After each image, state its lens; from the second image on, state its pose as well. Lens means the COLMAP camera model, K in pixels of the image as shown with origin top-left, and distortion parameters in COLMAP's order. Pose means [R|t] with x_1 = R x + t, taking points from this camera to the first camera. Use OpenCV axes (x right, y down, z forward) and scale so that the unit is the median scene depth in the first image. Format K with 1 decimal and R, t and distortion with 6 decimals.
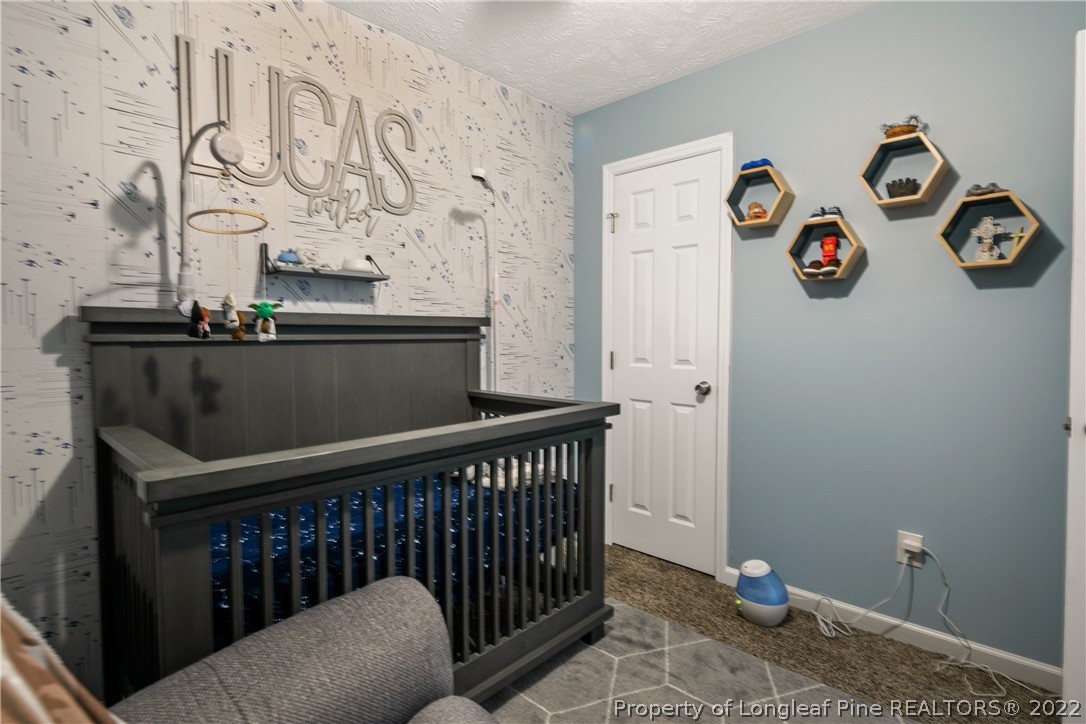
lens RADIAL K [[535.0, 0, 545.1], [0, 535.0, 358.6], [0, 0, 1]] dist [0.000314, -0.002034]
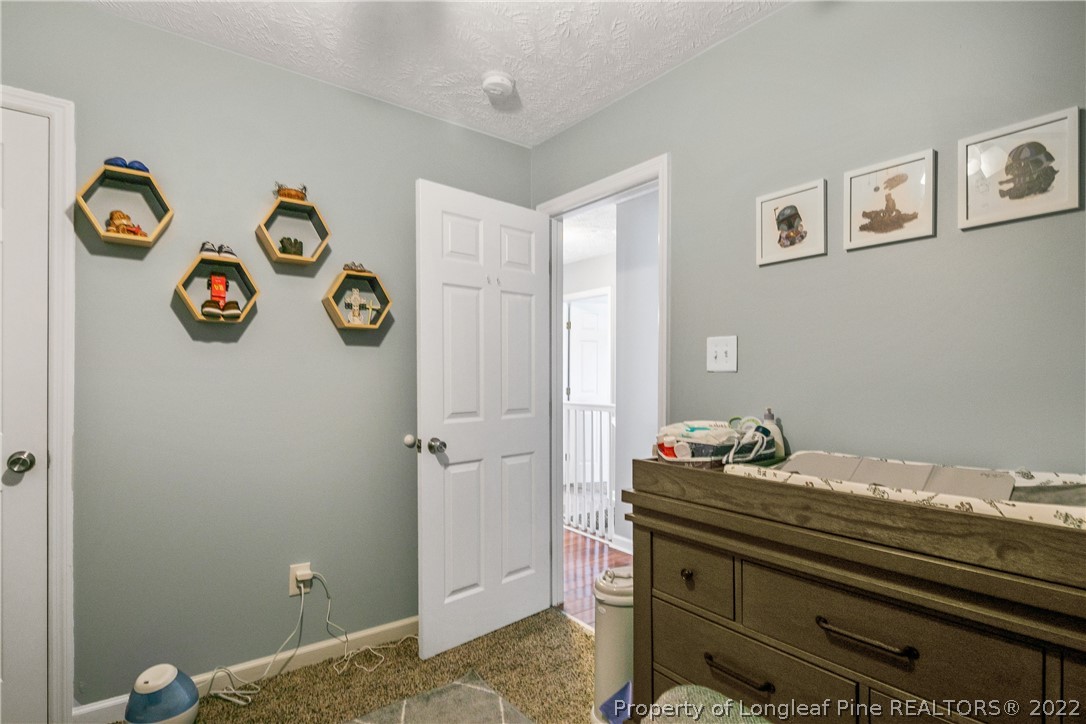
lens RADIAL K [[535.0, 0, 547.1], [0, 535.0, 384.2], [0, 0, 1]] dist [0.000314, -0.002034]
pose [[0.179514, -0.000015, 0.983755, -0.298489], [0.038934, 0.999217, -0.007089, -0.012224], [-0.982985, 0.039574, 0.179374, 0.297264]]
